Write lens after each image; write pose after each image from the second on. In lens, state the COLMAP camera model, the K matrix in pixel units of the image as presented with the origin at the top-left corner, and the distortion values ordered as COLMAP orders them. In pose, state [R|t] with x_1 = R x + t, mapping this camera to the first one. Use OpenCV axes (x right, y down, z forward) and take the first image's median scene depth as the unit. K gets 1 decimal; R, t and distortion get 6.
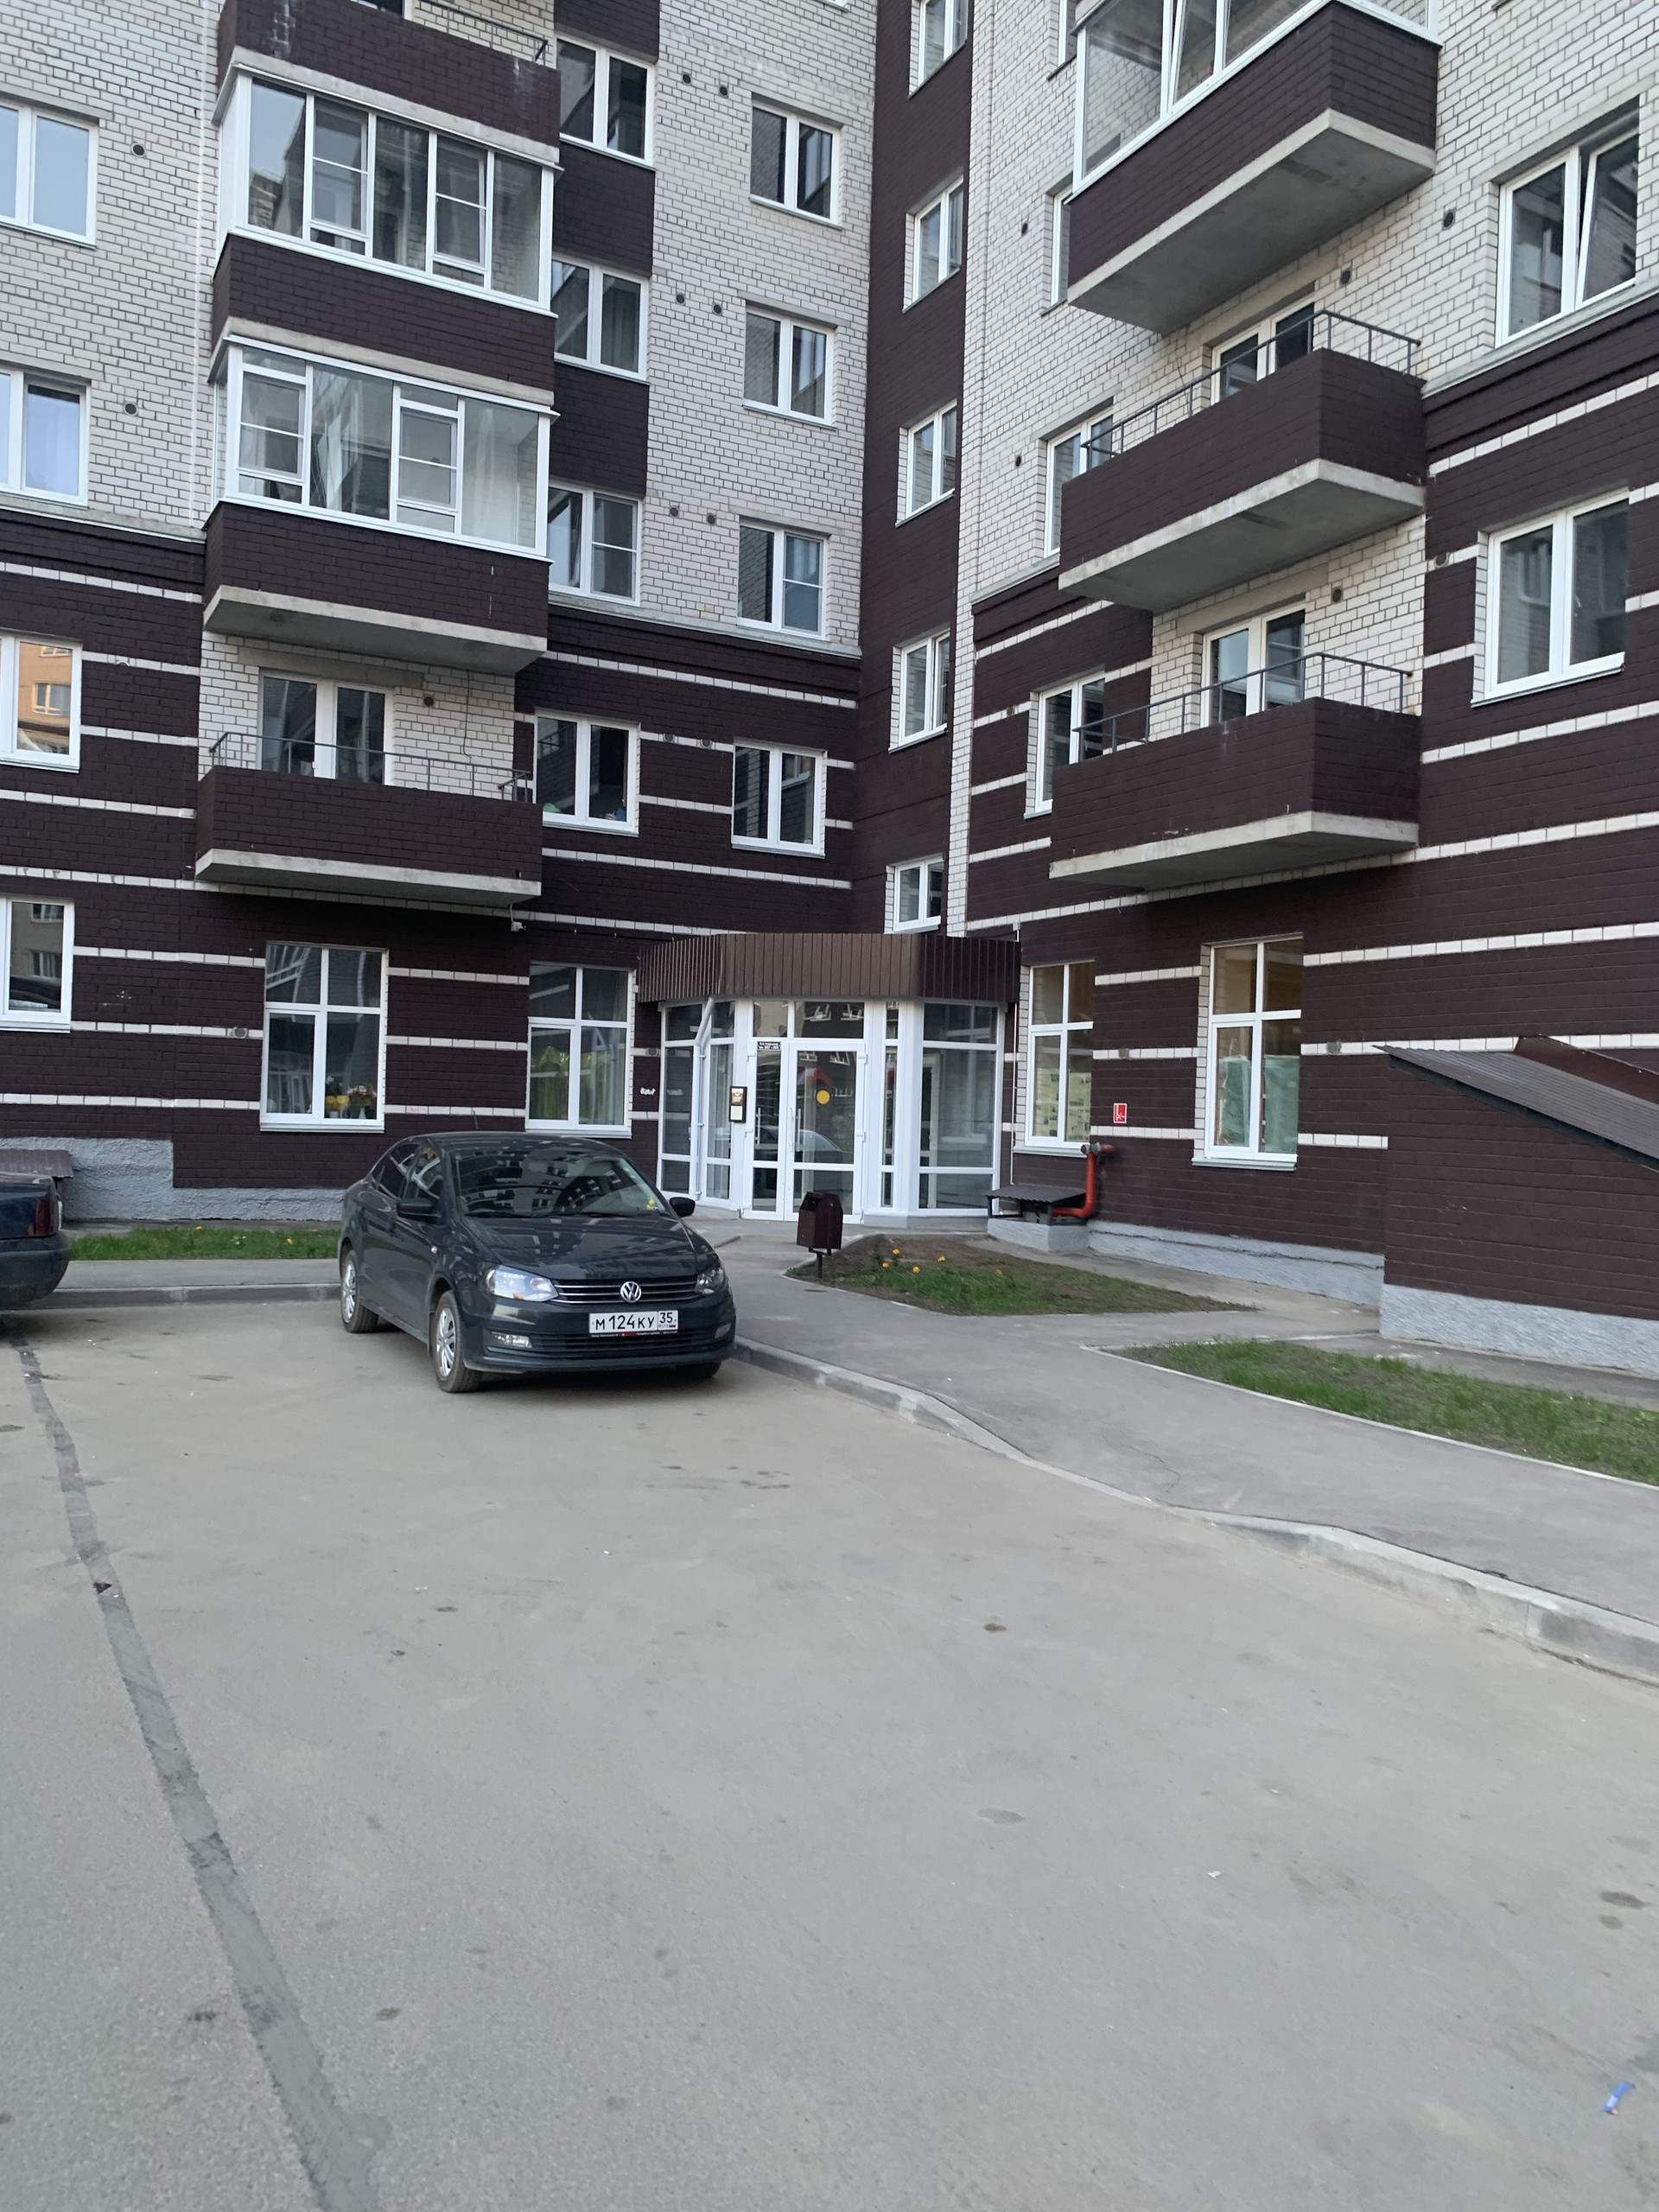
lens RADIAL K [[1747.8, 0, 829.5], [0, 1747.8, 1106.0], [0, 0, 1]] dist [-0.003529, -0.005035]
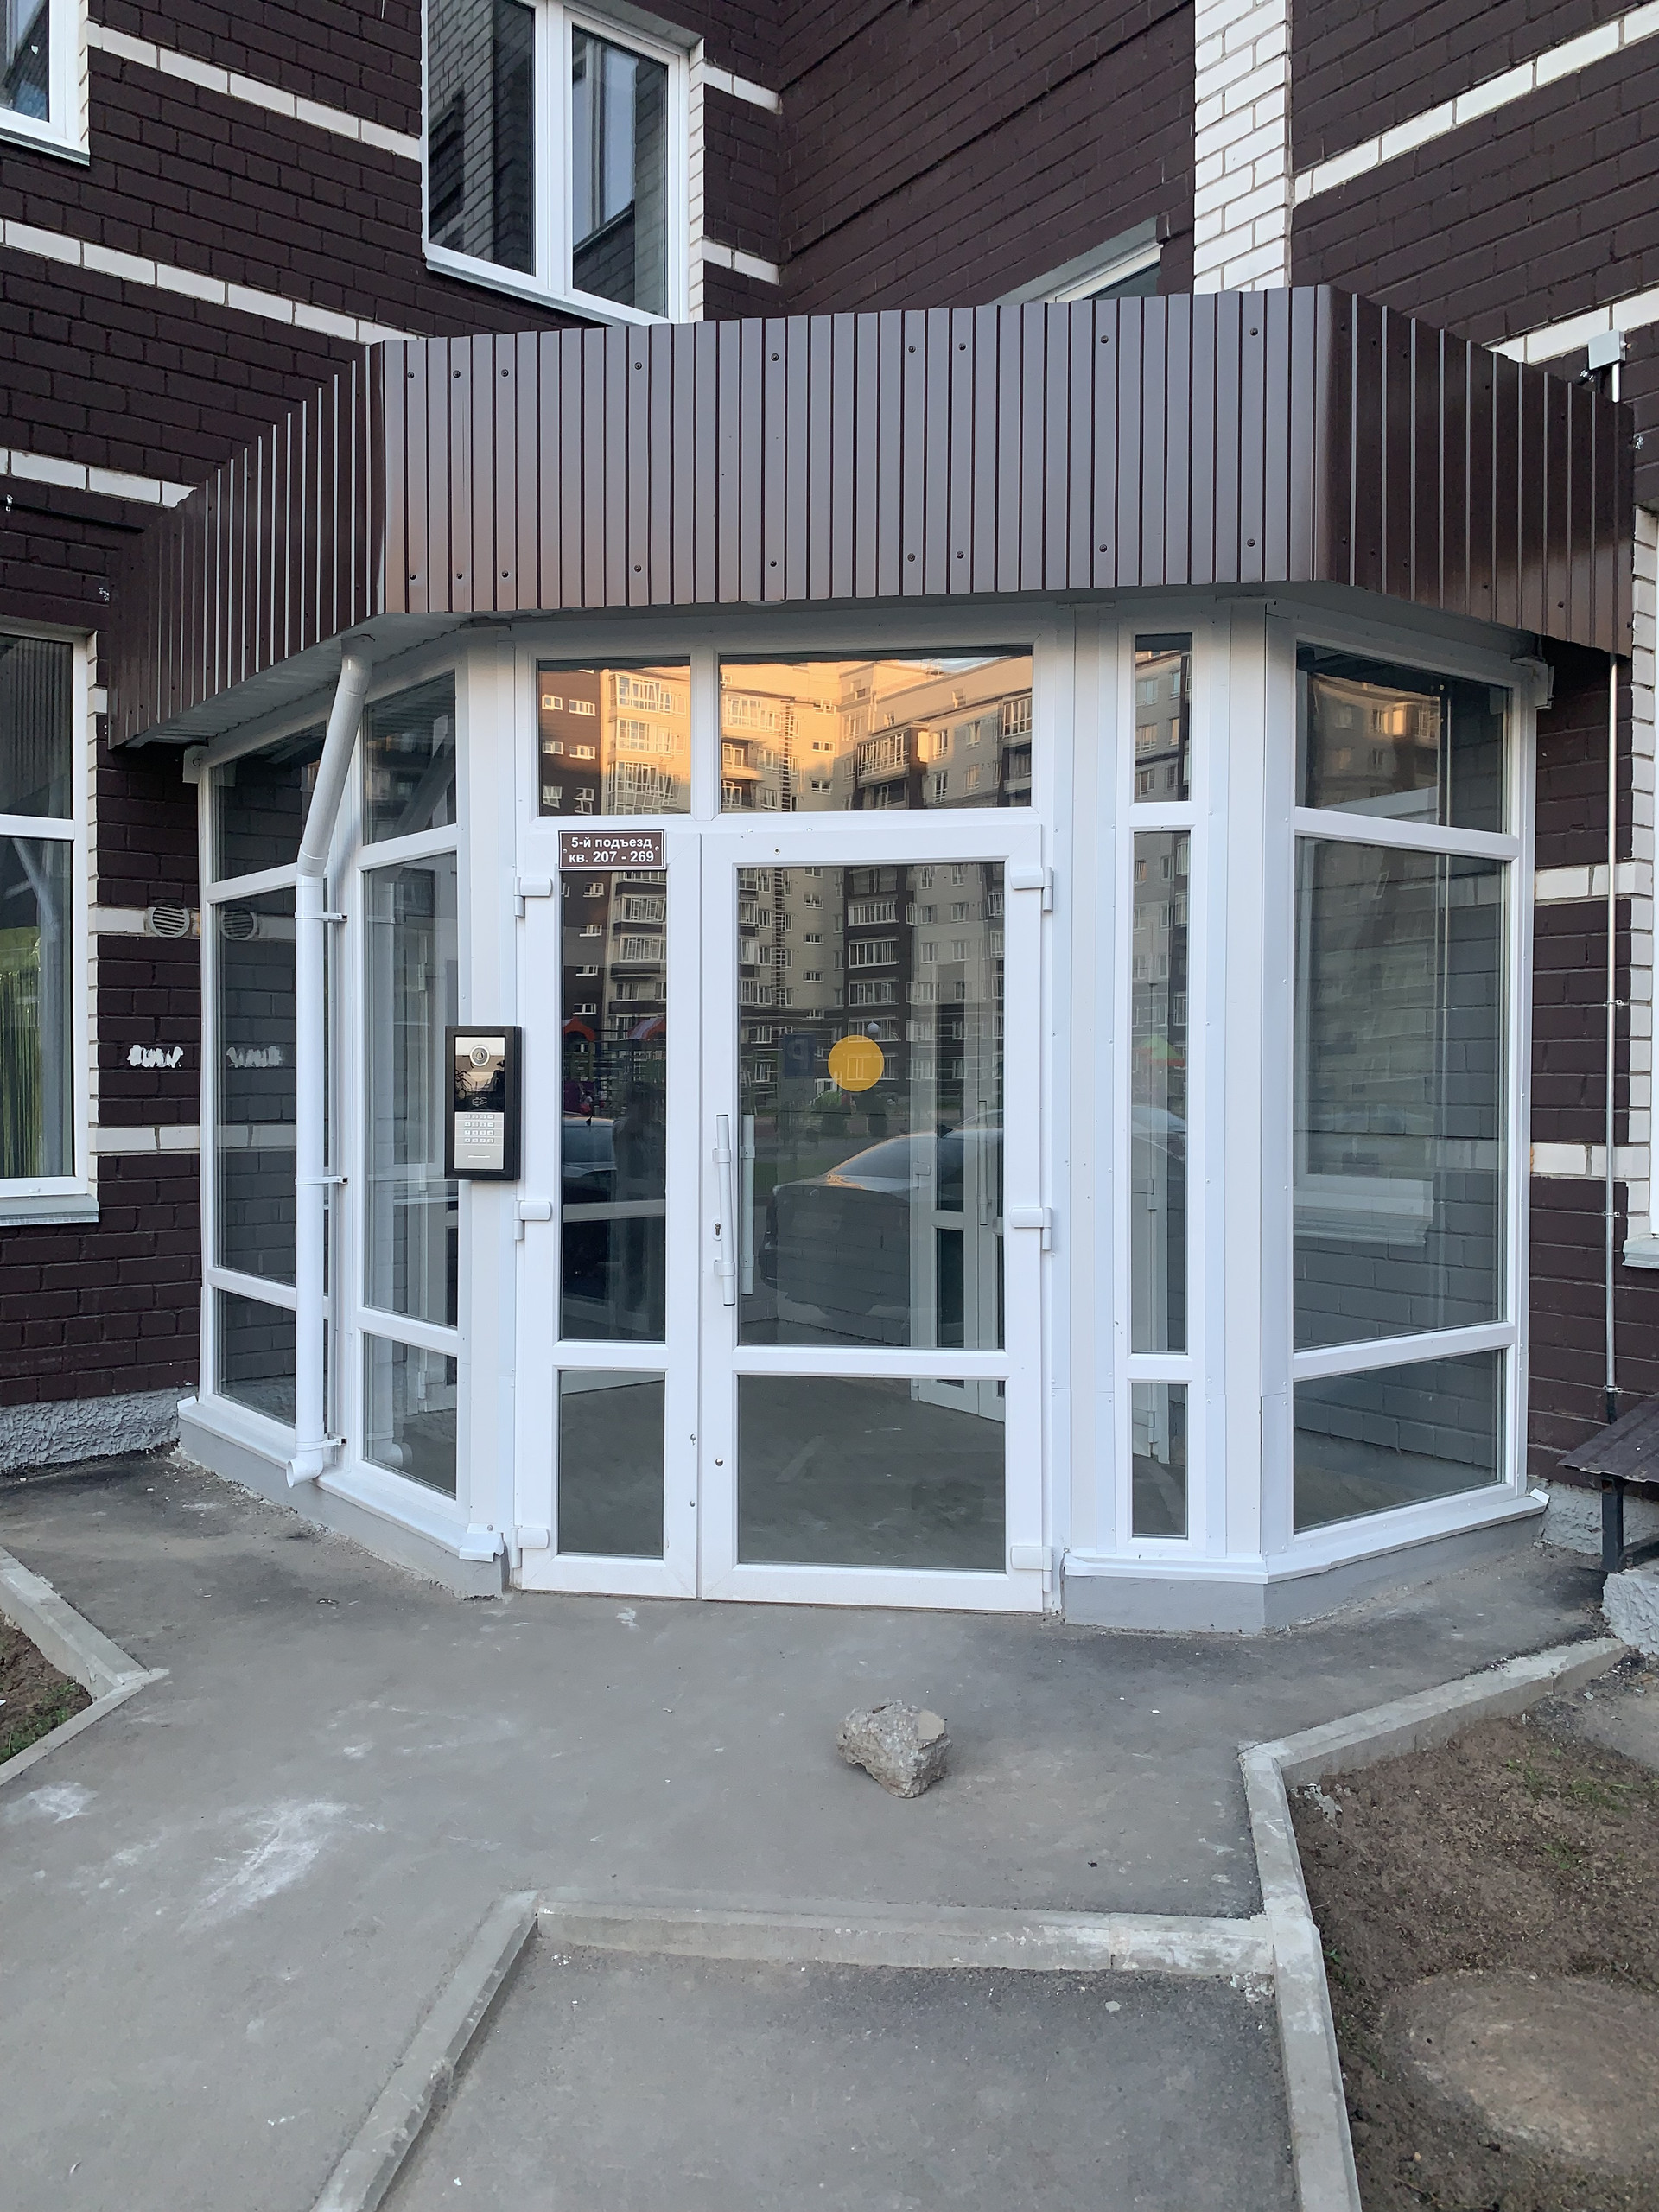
lens RADIAL K [[1747.8, 0, 829.5], [0, 1747.8, 1106.0], [0, 0, 1]] dist [-0.003529, -0.005035]
pose [[0.986304, -0.031701, 0.161864, -0.043093], [0.027183, 0.999179, 0.030048, -0.006155], [-0.162684, -0.025236, 0.986355, 0.734074]]
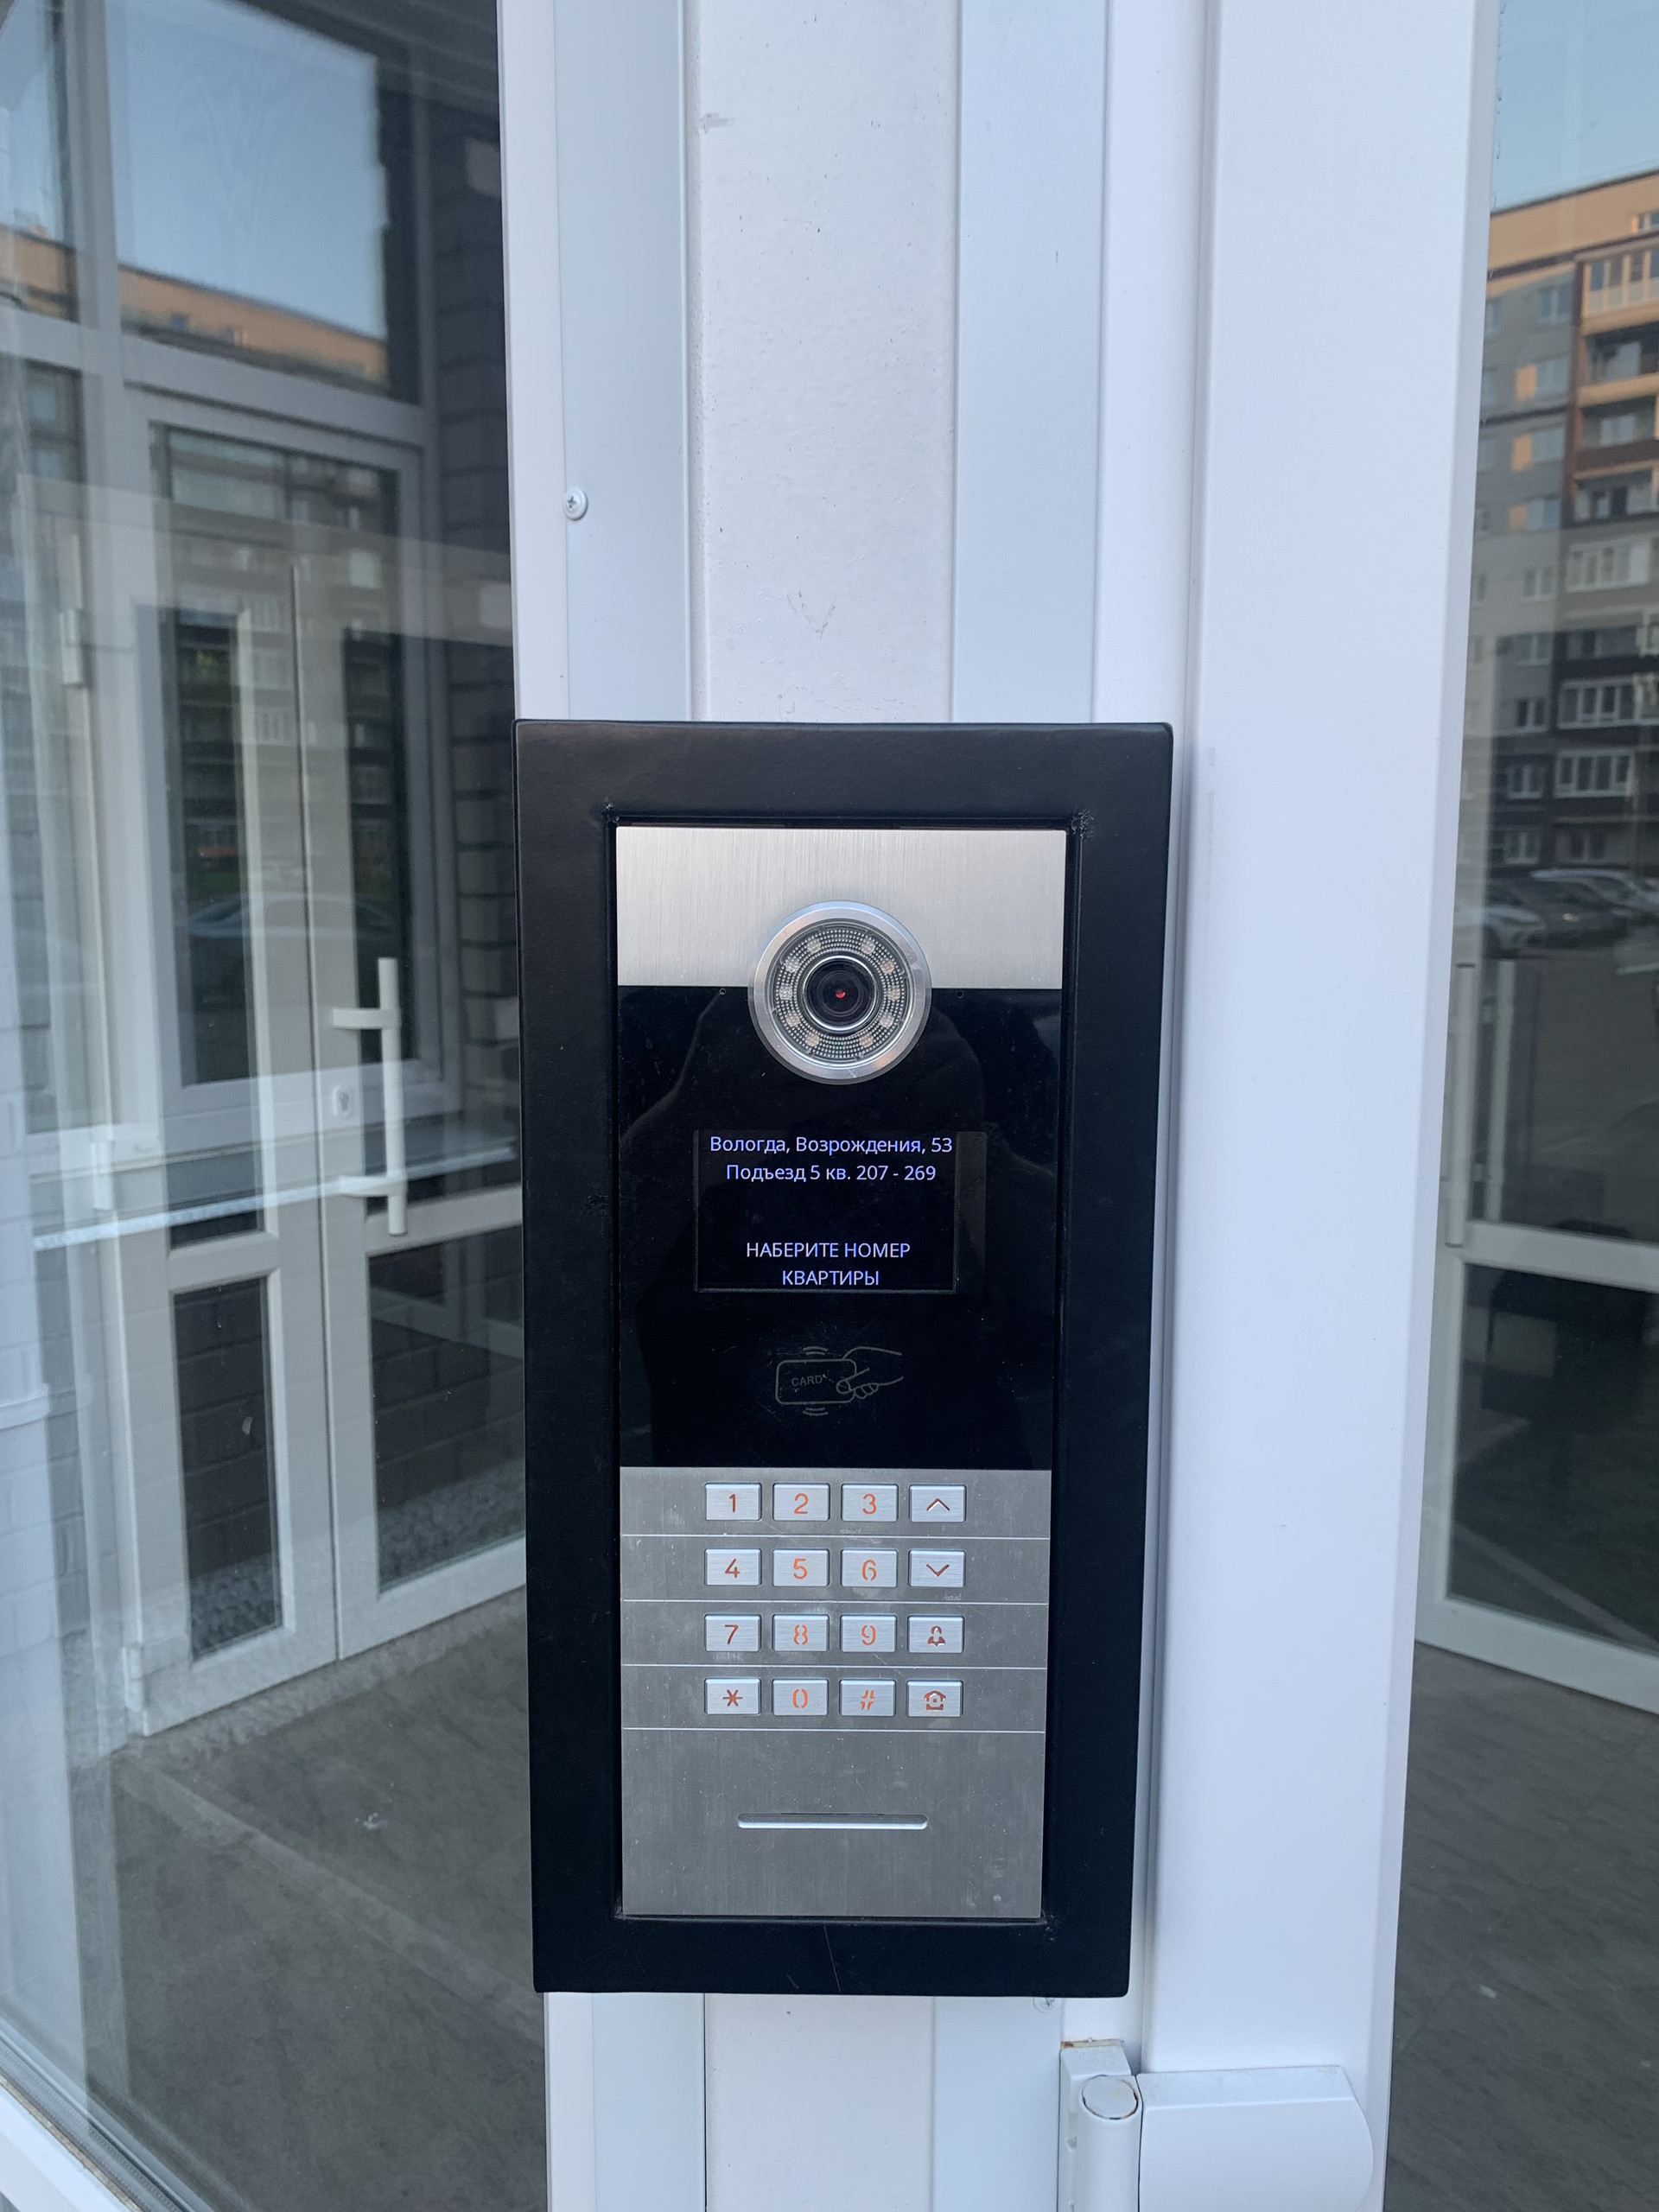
lens RADIAL K [[1747.8, 0, 829.5], [0, 1747.8, 1106.0], [0, 0, 1]] dist [-0.003529, -0.005035]
pose [[0.935766, -0.085704, 0.342047, -0.059493], [0.030606, 0.986094, 0.163347, -0.009360], [-0.351290, -0.142386, 0.925376, 0.937010]]
